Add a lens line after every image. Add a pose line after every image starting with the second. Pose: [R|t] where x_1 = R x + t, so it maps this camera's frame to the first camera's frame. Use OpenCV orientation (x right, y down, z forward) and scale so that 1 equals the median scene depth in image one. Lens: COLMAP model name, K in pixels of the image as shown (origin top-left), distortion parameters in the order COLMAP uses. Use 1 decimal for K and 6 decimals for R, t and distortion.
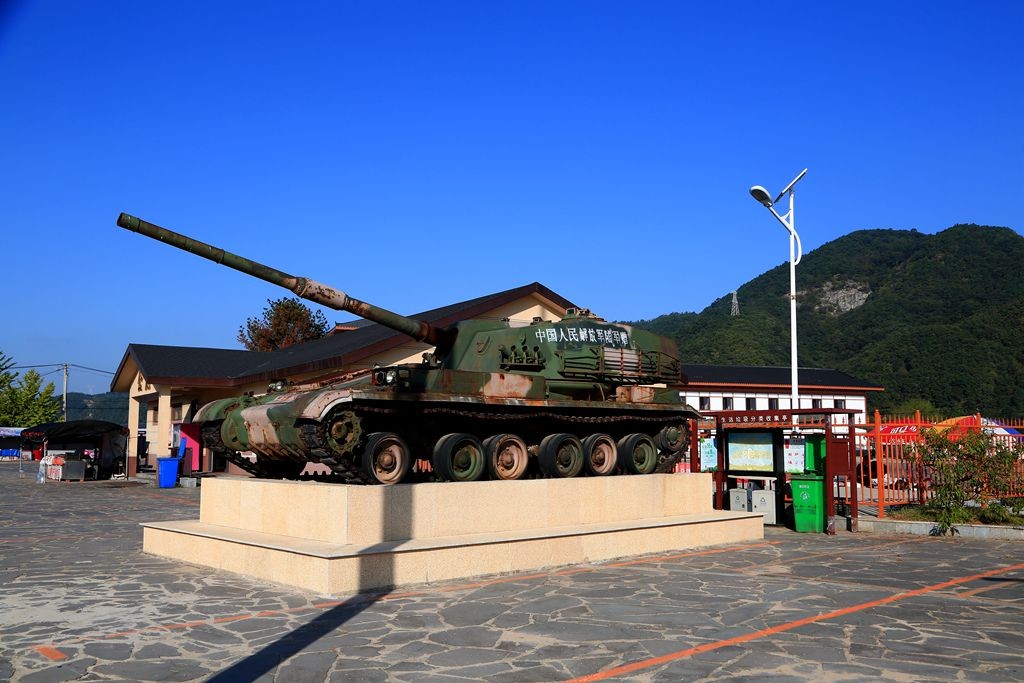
lens RADIAL K [[906.8, 0, 532.0], [0, 906.8, 356.6], [0, 0, 1]] dist [0.015024, 0.012587]
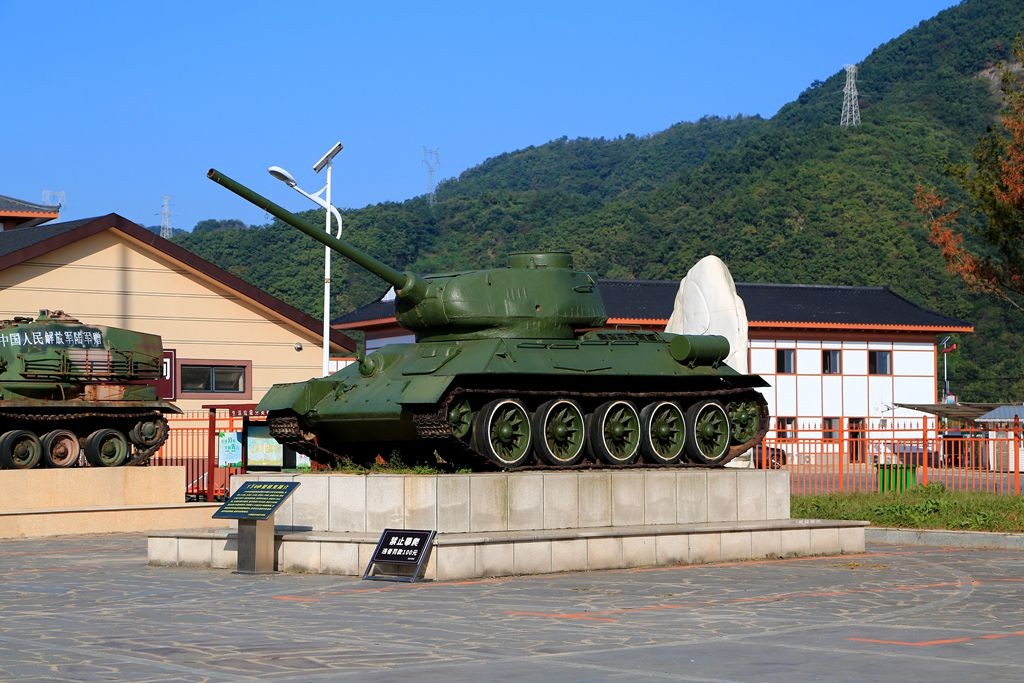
lens RADIAL K [[2307.5, 0, 507.2], [0, 2307.5, 336.8], [0, 0, 1]] dist [0.421299, 0.000000]
pose [[0.998383, 0.000227, 0.056849, 0.334646], [-0.003133, 0.998692, 0.051039, -0.128262], [-0.056763, -0.051135, 0.997077, -1.367064]]
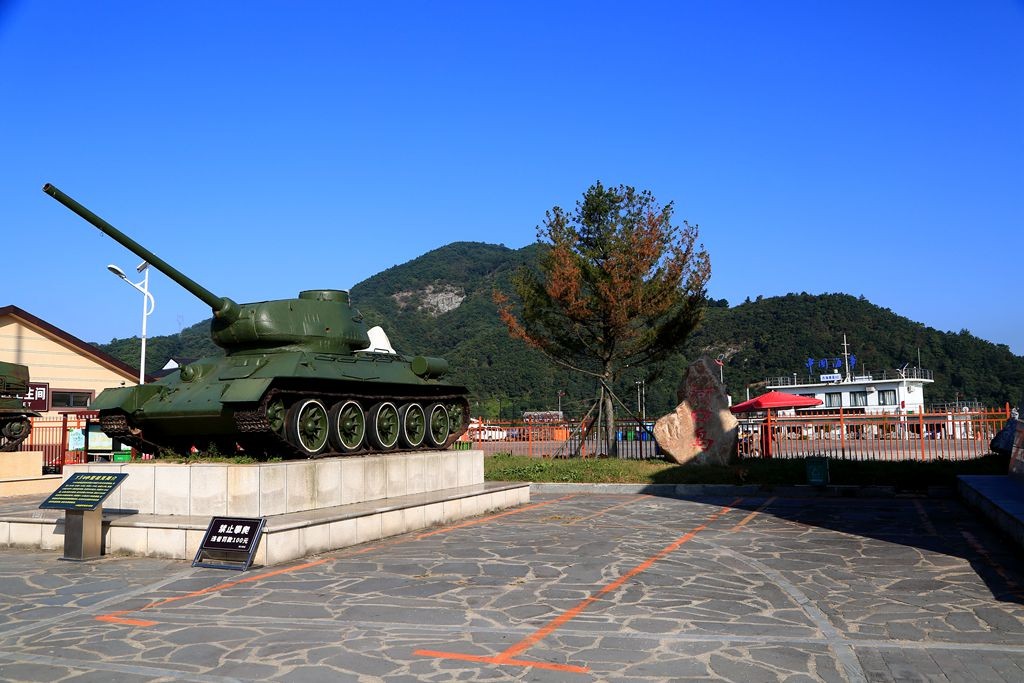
lens RADIAL K [[852.4, 0, 507.1], [0, 852.4, 346.9], [0, 0, 1]] dist [-0.049889, 0.066320]
pose [[0.922824, 0.023081, 0.384531, 0.302607], [-0.022430, 0.999729, -0.006179, -0.052001], [-0.384569, -0.002923, 0.923091, -0.555168]]
